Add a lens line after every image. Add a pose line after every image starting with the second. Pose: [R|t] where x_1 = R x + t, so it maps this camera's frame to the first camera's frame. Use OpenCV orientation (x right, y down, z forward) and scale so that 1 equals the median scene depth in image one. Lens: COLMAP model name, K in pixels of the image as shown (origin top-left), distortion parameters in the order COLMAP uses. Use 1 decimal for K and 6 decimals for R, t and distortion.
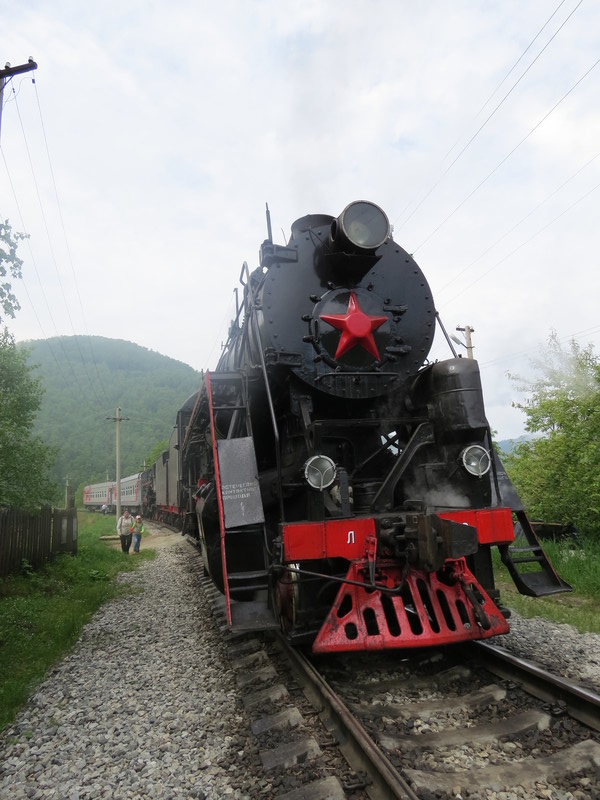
lens RADIAL K [[561.4, 0, 300.0], [0, 561.4, 400.0], [0, 0, 1]] dist [-0.028301, 0.001237]
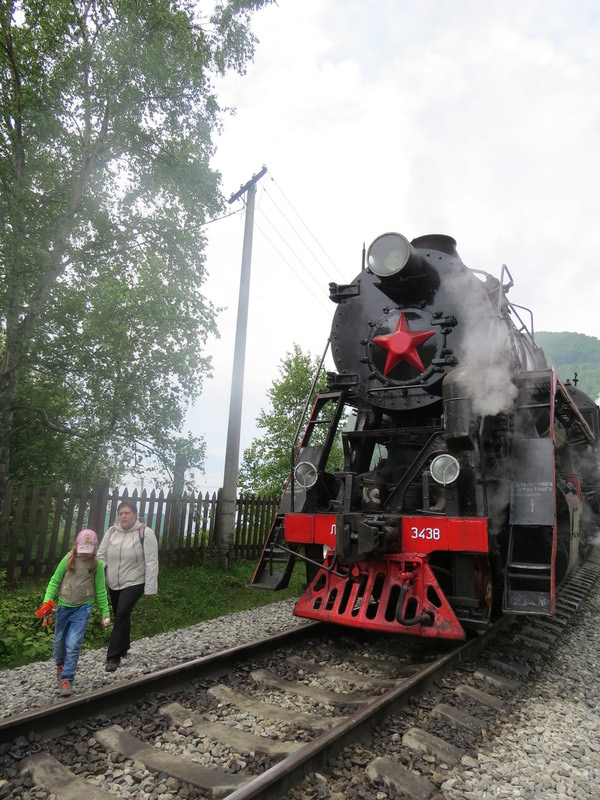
lens RADIAL K [[571.7, 0, 300.0], [0, 571.7, 400.0], [0, 0, 1]] dist [-0.023755, 0.009389]
pose [[0.714732, -0.057028, -0.697070, 0.742348], [0.059260, 0.998024, -0.020888, -0.010366], [0.696883, -0.026379, 0.716699, 0.058151]]
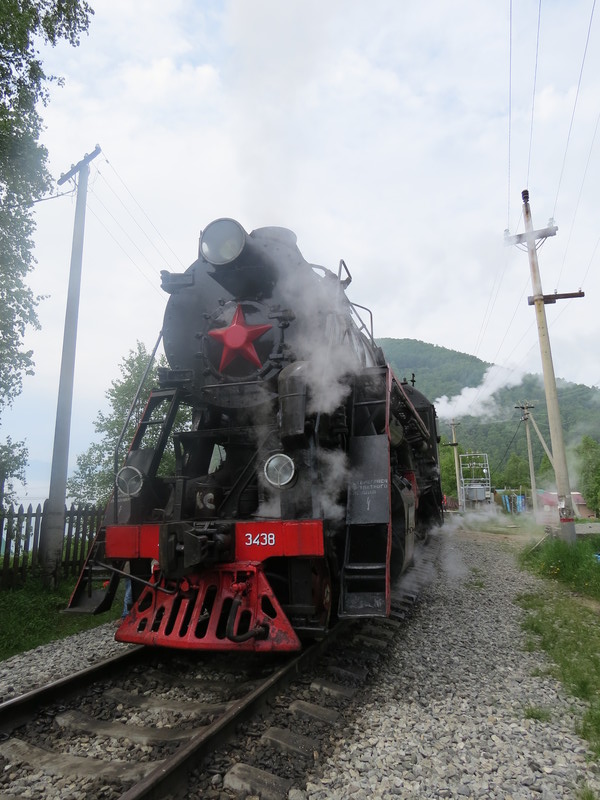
lens RADIAL K [[571.7, 0, 300.0], [0, 571.7, 400.0], [0, 0, 1]] dist [-0.023755, 0.009389]
pose [[0.865305, -0.064725, -0.497049, 0.725204], [0.069152, 0.997561, -0.009515, 0.000822], [0.496452, -0.026139, 0.867670, 0.144209]]
